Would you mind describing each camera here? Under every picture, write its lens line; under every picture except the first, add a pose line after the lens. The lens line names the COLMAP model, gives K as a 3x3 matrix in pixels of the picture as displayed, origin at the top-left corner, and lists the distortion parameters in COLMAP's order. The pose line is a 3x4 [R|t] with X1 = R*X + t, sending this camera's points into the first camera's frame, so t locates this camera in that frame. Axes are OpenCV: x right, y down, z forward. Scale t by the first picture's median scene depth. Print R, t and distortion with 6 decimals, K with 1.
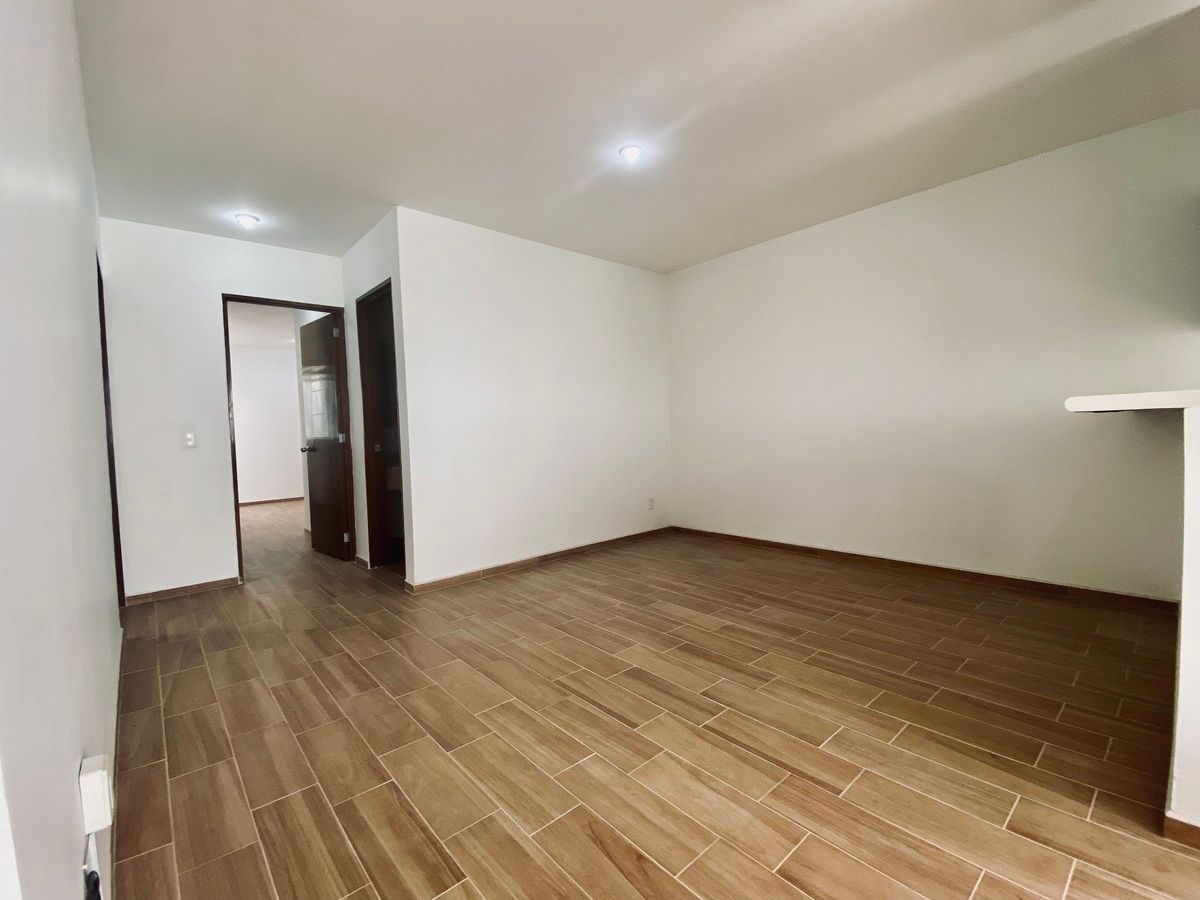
lens RADIAL K [[524.5, 0, 600.1], [0, 524.5, 447.6], [0, 0, 1]] dist [0.016331, -0.014176]
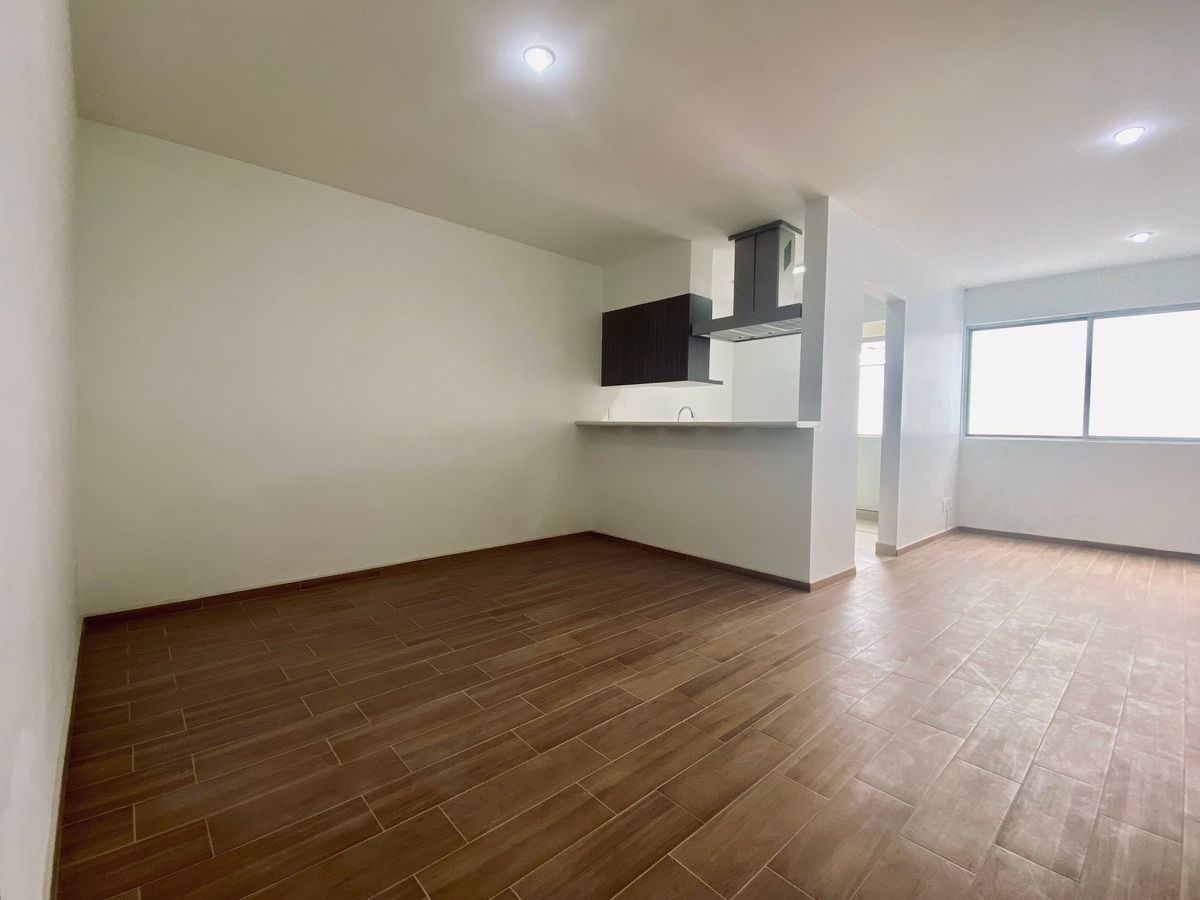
lens RADIAL K [[524.5, 0, 600.6], [0, 524.5, 446.9], [0, 0, 1]] dist [0.016331, -0.014176]
pose [[-0.029671, -0.002564, 0.999556, -0.685822], [0.023002, 0.999730, 0.003247, -0.005058], [-0.999295, 0.023088, -0.029604, 0.942517]]
